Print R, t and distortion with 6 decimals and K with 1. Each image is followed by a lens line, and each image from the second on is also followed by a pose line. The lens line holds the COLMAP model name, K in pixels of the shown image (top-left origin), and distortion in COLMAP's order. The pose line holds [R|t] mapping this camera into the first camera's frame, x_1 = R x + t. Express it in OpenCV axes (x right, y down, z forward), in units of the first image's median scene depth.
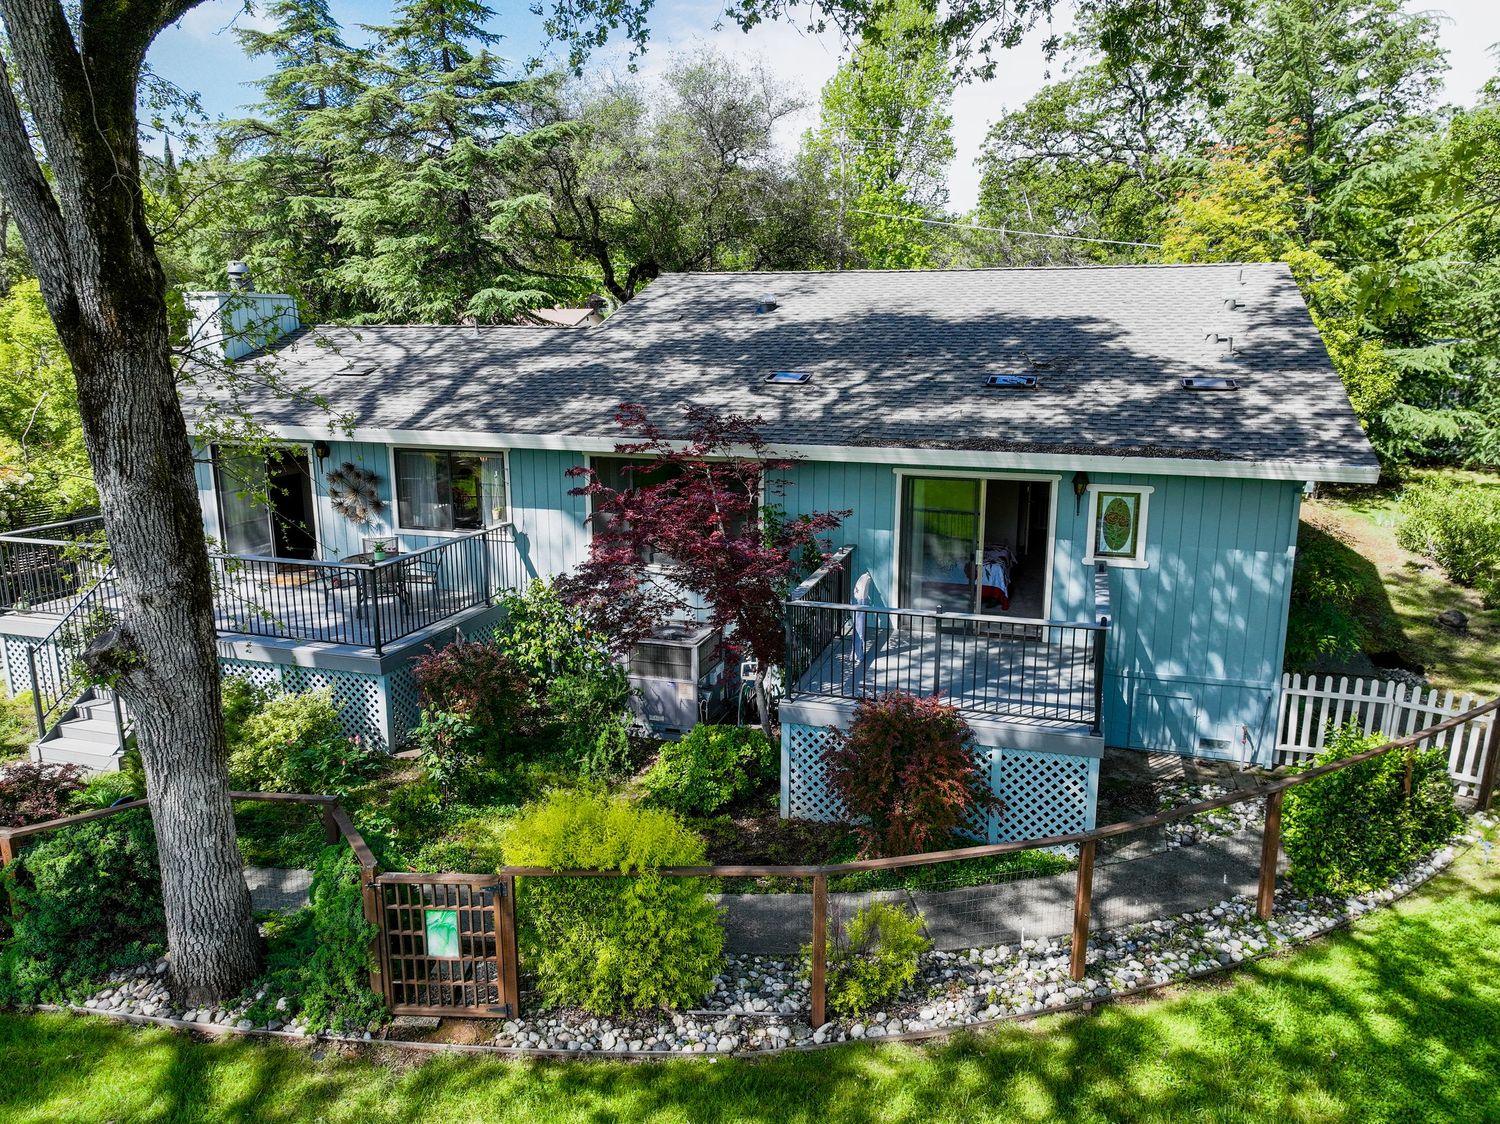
lens RADIAL K [[1064.9, 0, 750.0], [0, 1064.9, 562.0], [0, 0, 1]] dist [-0.012848, 0.032034]
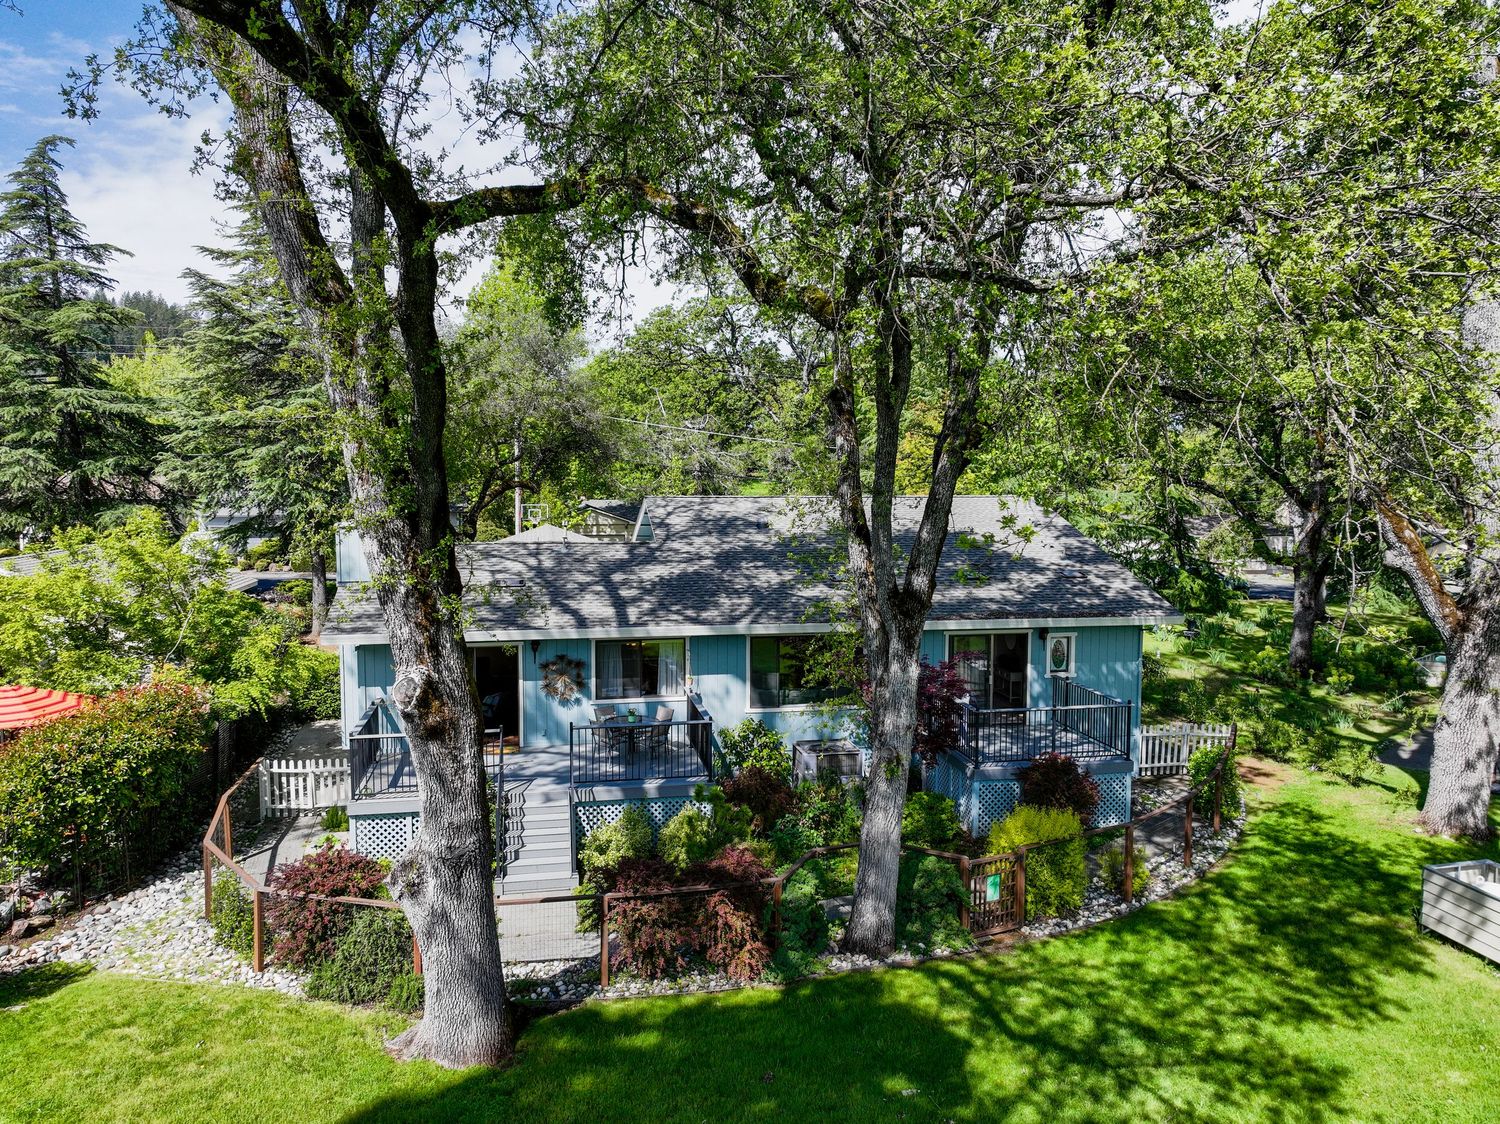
lens RADIAL K [[1064.9, 0, 750.0], [0, 1064.9, 562.0], [0, 0, 1]] dist [-0.012848, 0.032034]
pose [[0.880108, -0.039659, 0.473114, -0.989794], [0.098112, 0.990188, -0.099509, -0.062958], [-0.464525, 0.133997, 0.875364, -0.387046]]
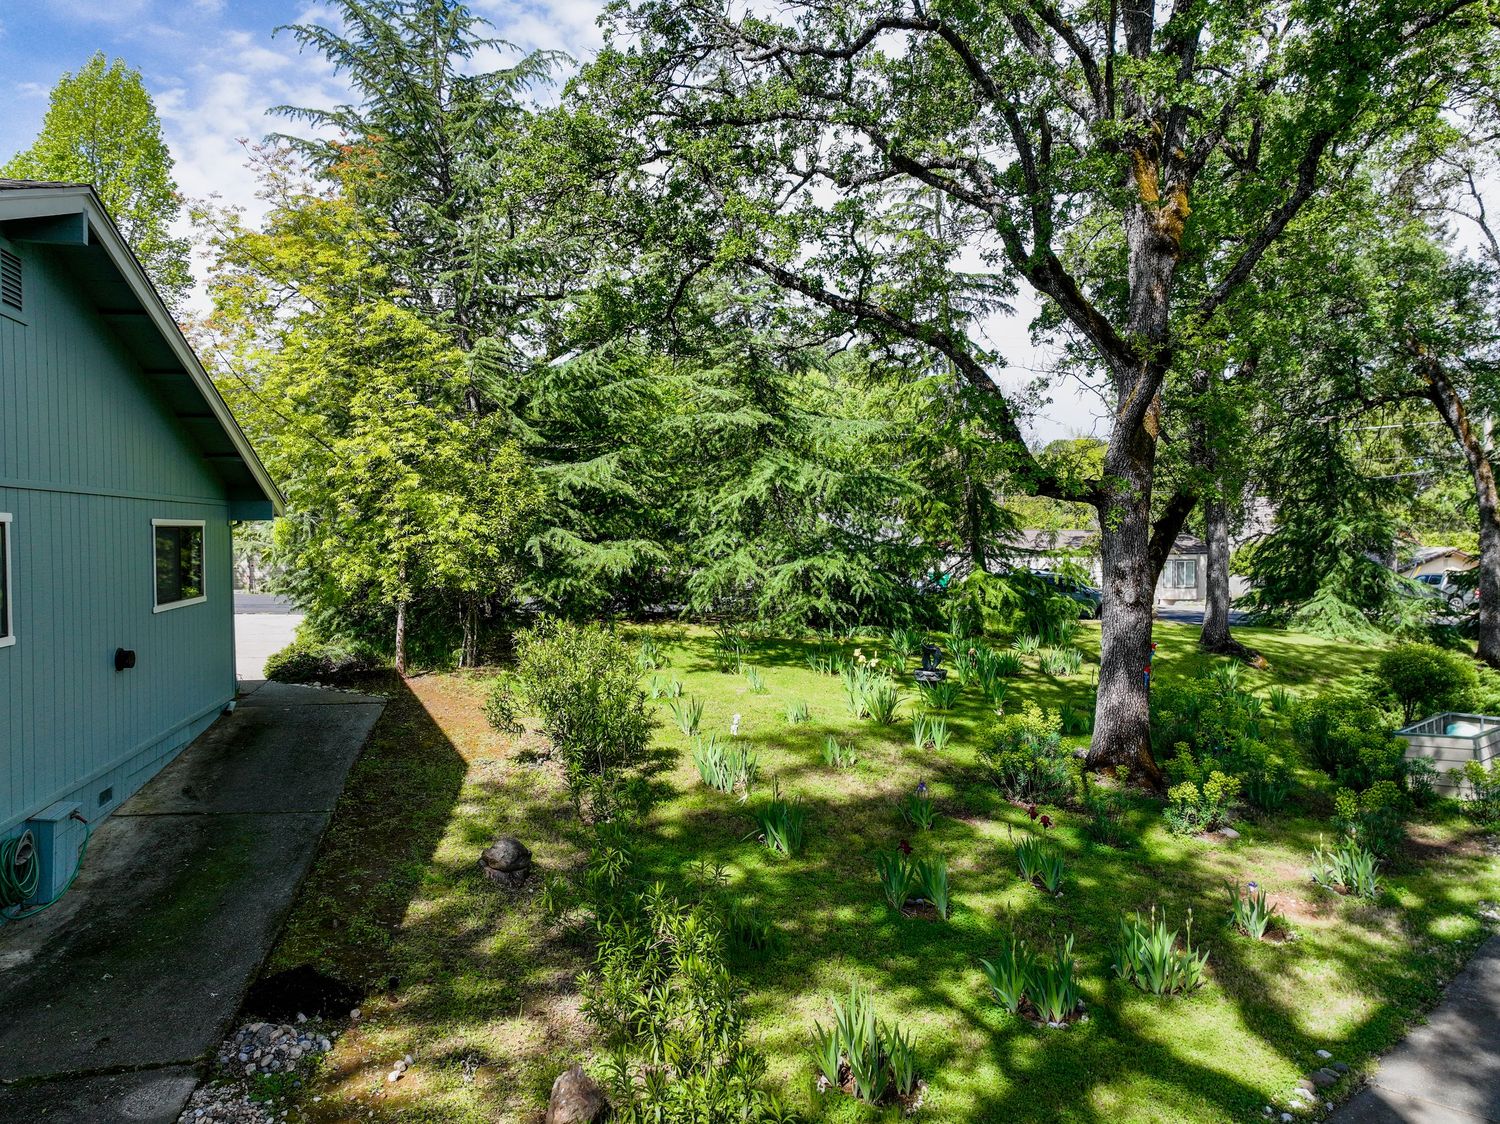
lens RADIAL K [[1064.9, 0, 750.0], [0, 1064.9, 562.0], [0, 0, 1]] dist [-0.012848, 0.032034]
pose [[0.861348, -0.010562, 0.507905, 0.696864], [0.103402, 0.982500, -0.154926, -0.002456], [-0.497381, 0.185964, 0.847366, 0.640129]]
